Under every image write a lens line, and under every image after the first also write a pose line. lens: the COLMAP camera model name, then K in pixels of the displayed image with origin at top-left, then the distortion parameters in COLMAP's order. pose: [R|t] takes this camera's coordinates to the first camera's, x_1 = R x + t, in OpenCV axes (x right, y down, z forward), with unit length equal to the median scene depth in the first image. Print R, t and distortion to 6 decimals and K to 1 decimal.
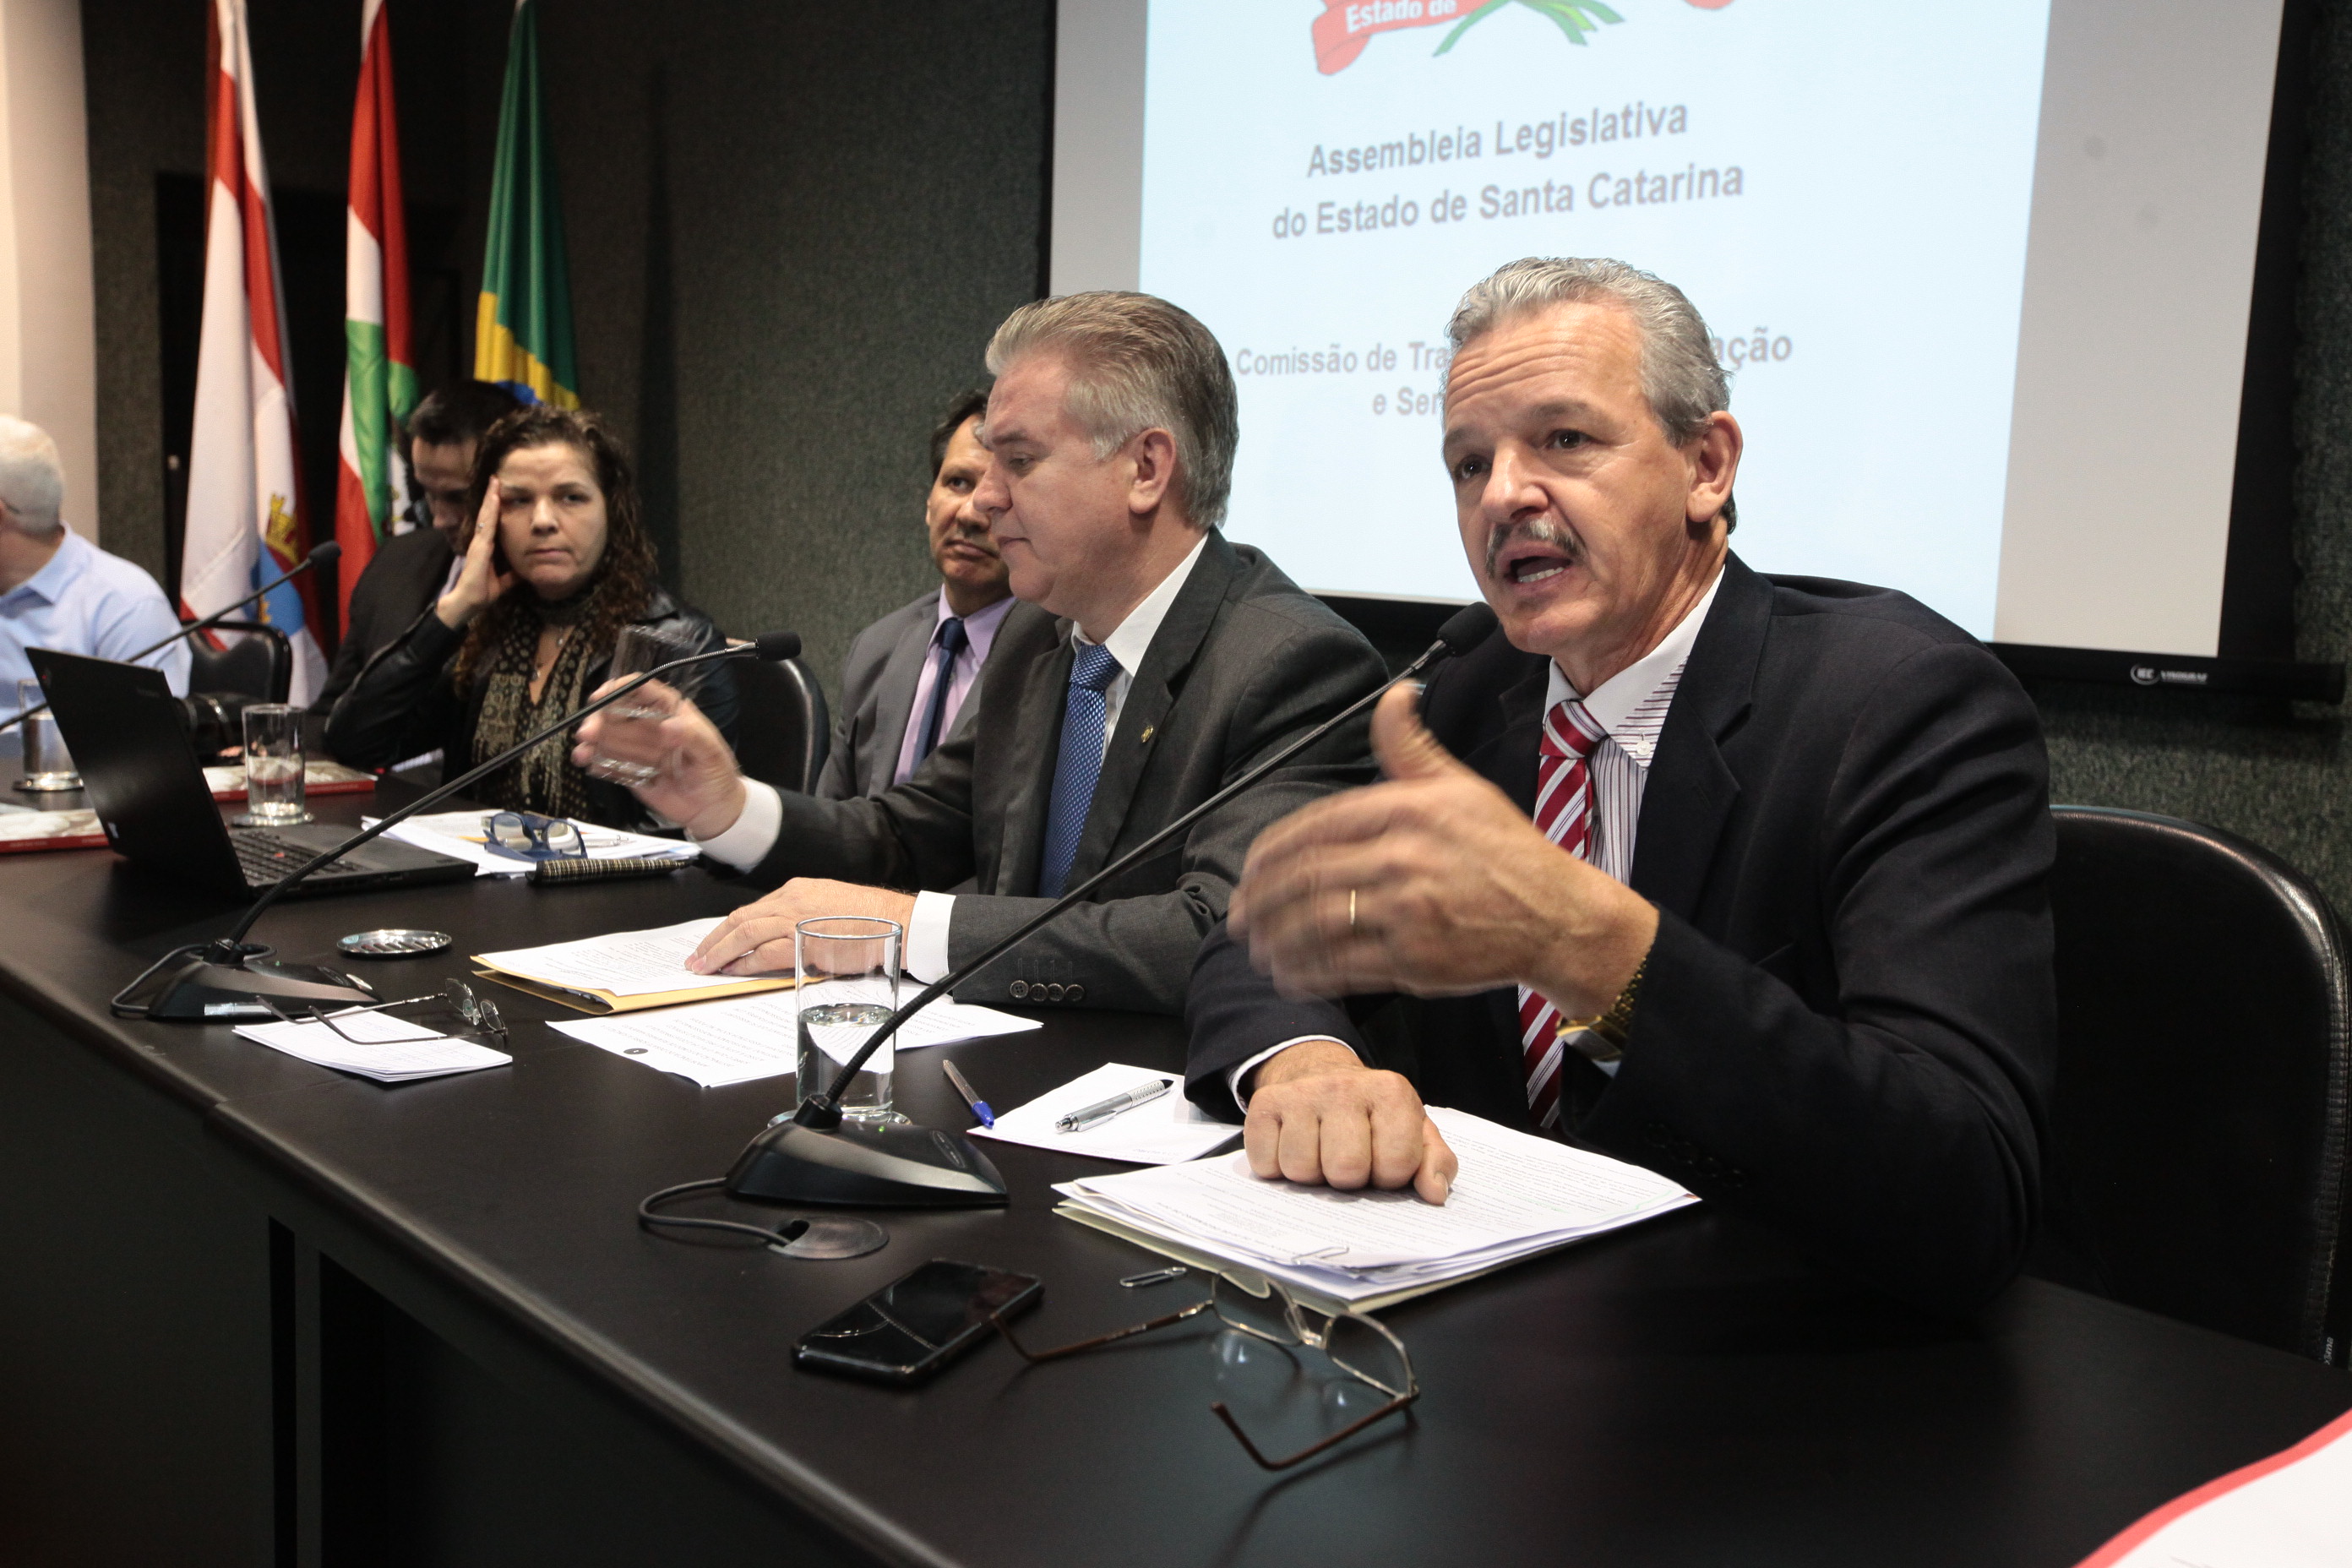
lens RADIAL K [[2215.5, 0, 1186.8], [0, 2215.5, 783.7], [0, 0, 1]] dist [-0.014612, 0.149524]
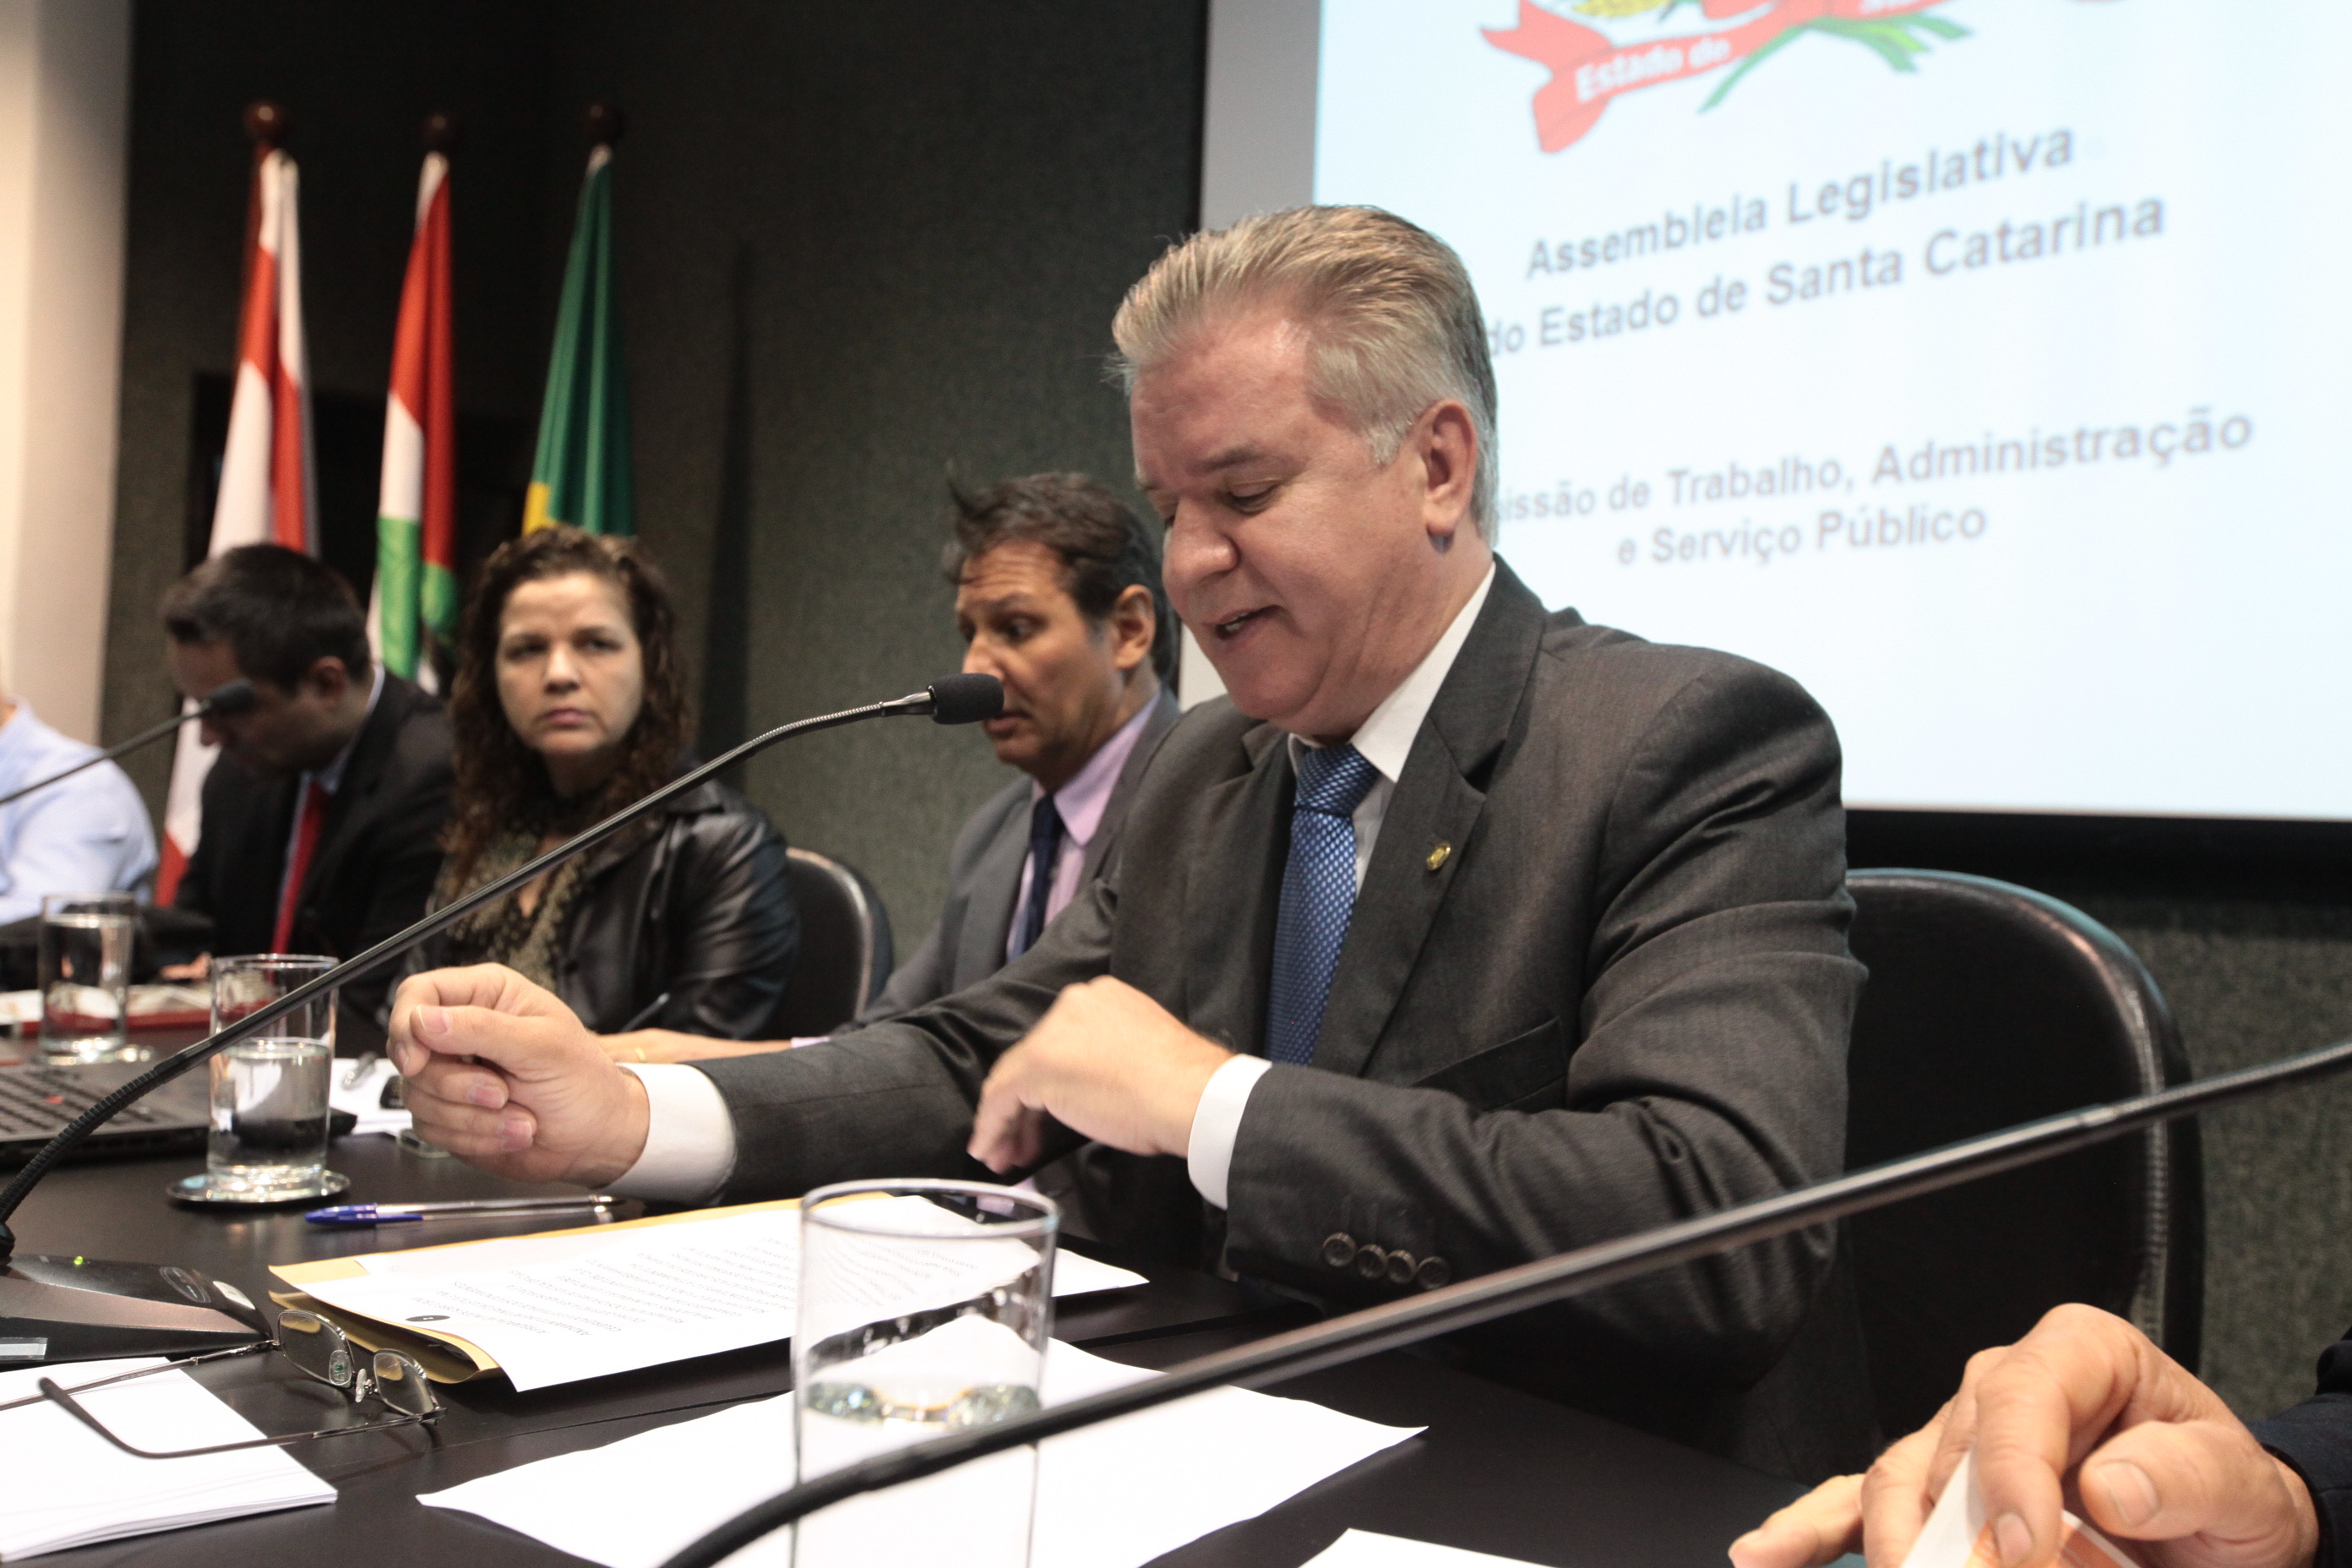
lens RADIAL K [[2166.3, 0, 1183.0], [0, 2166.3, 781.3], [0, 0, 1]] dist [-0.004471, 0.126473]
pose [[0.999279, 0.007970, -0.037118, -0.042104], [-0.013136, 0.989908, -0.141098, 0.018906], [0.035618, 0.141484, 0.989300, 0.267476]]
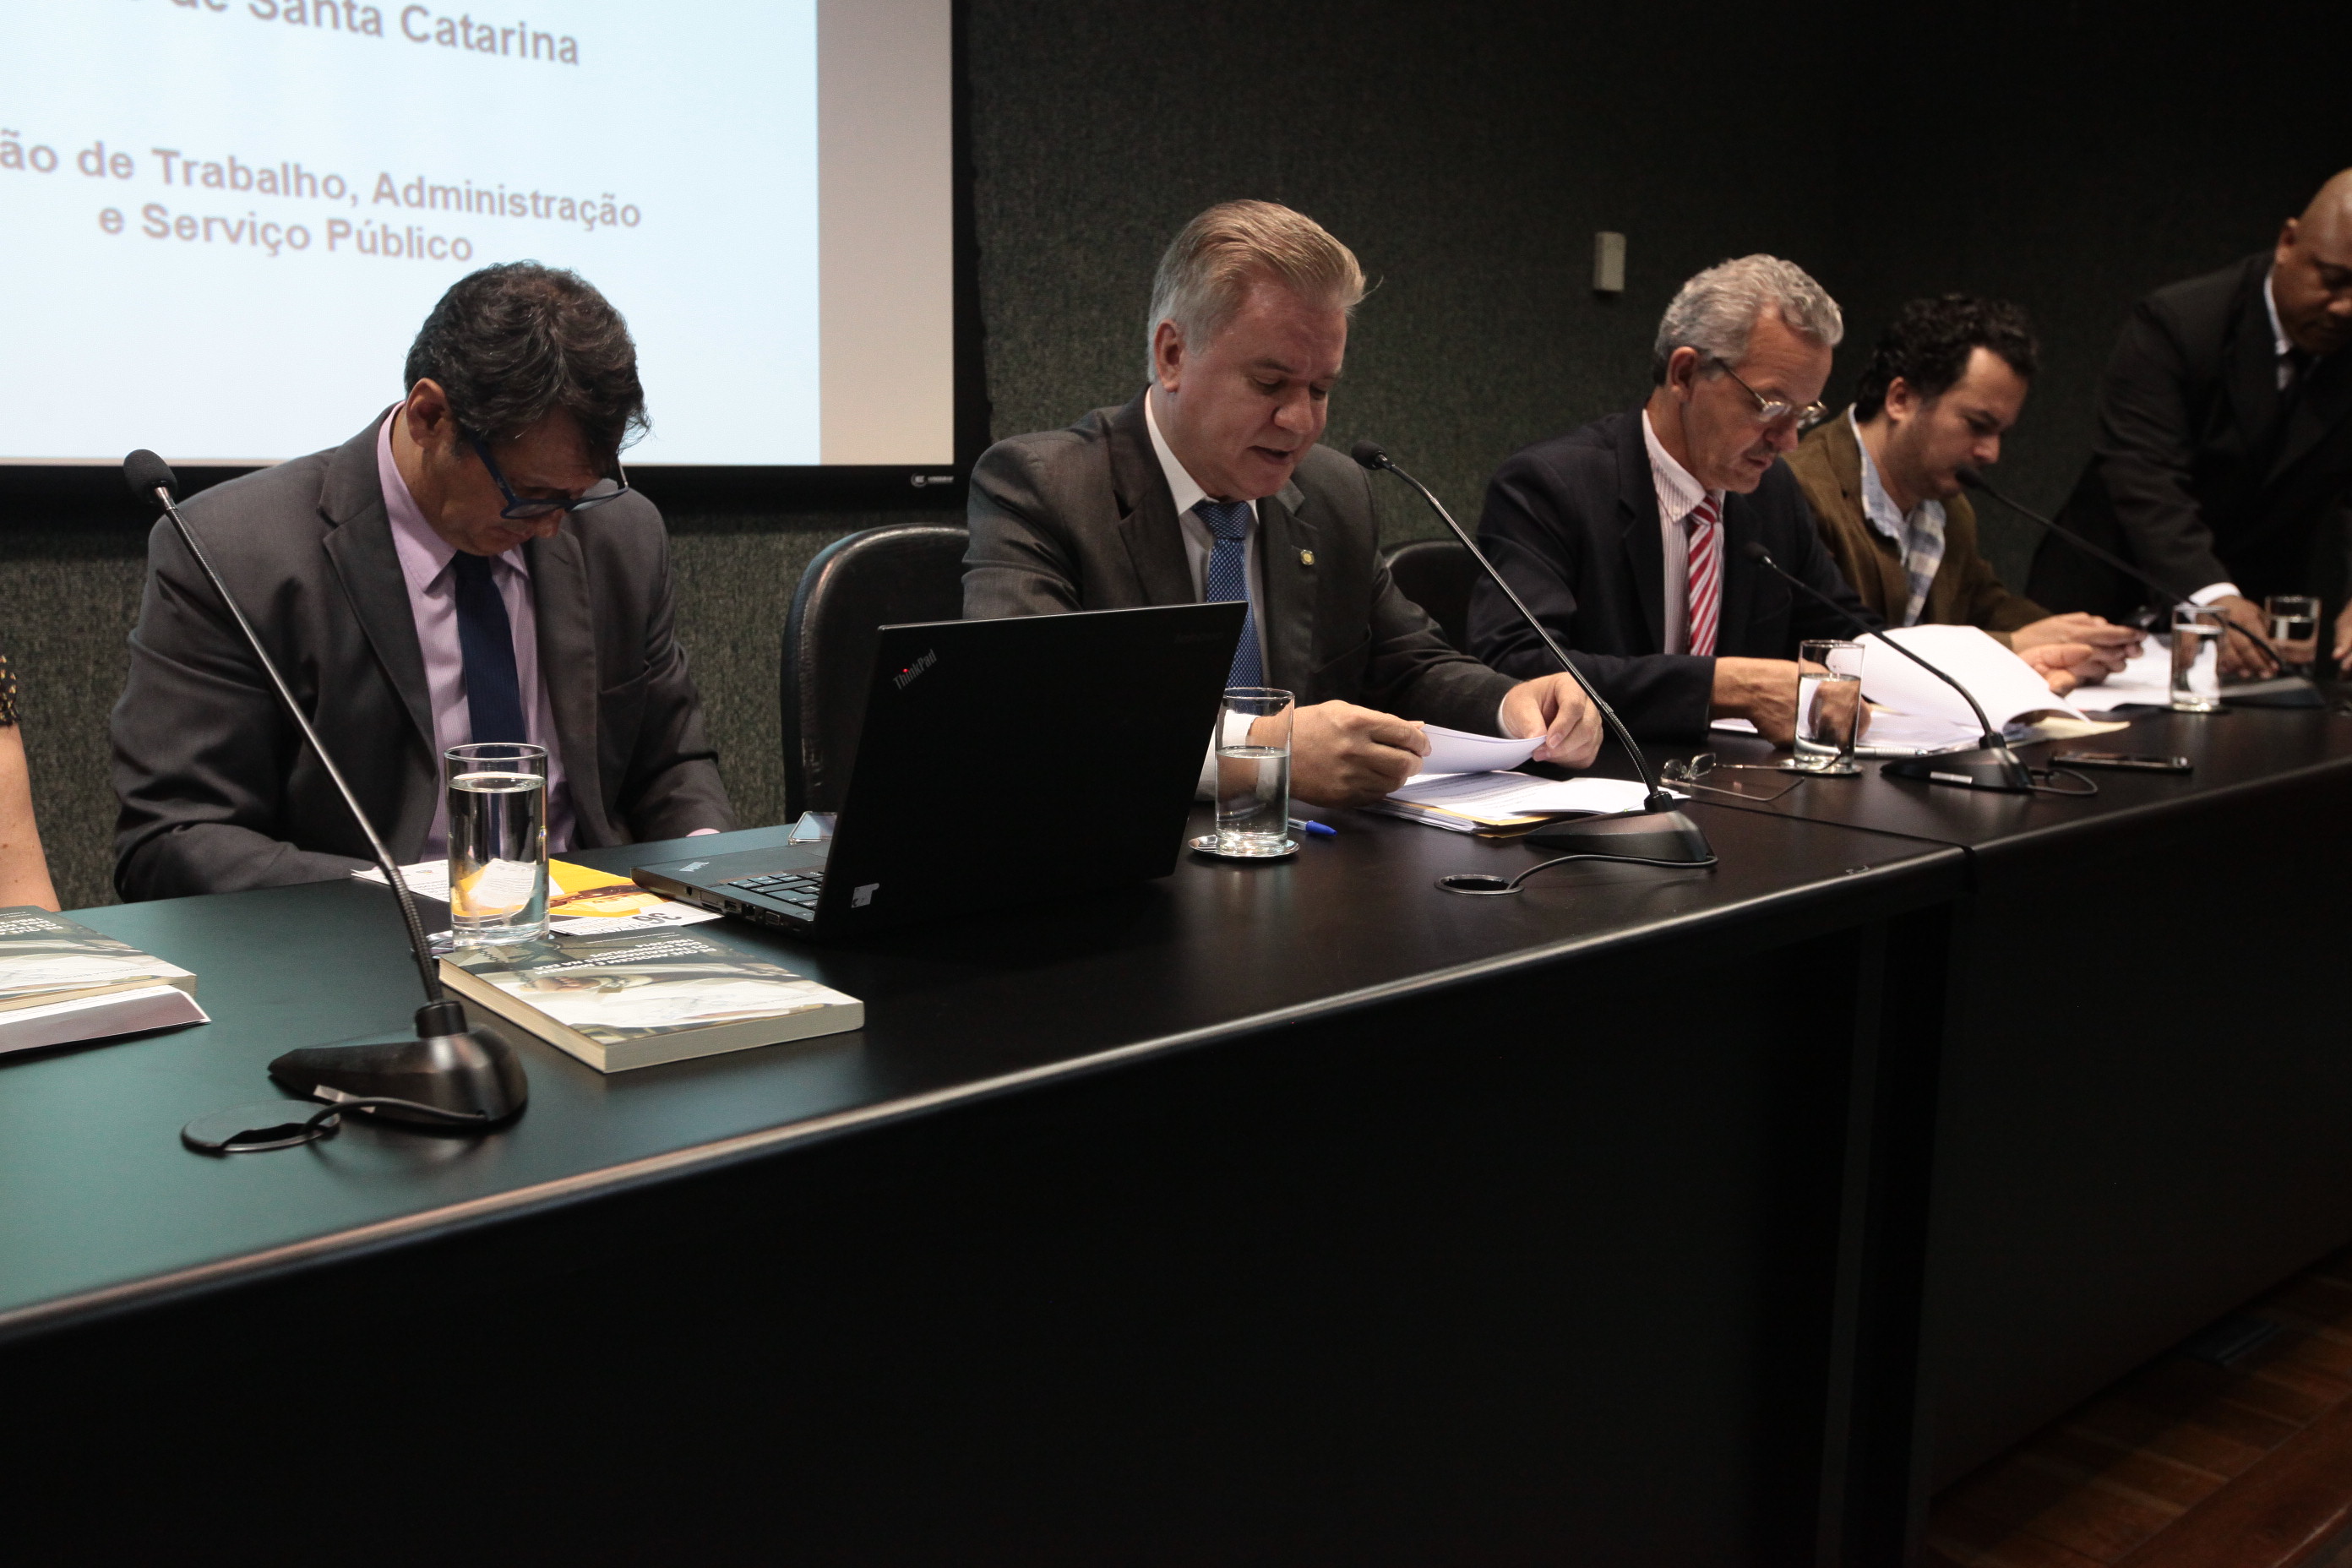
lens RADIAL K [[2215.5, 0, 1186.8], [0, 2215.5, 783.7], [0, 0, 1]] dist [-0.014612, 0.149524]
pose [[-0.028961, -0.194915, 0.980393, -0.799075], [0.107103, 0.974552, 0.196918, -0.095553], [-0.993826, 0.110706, -0.007348, 0.678360]]
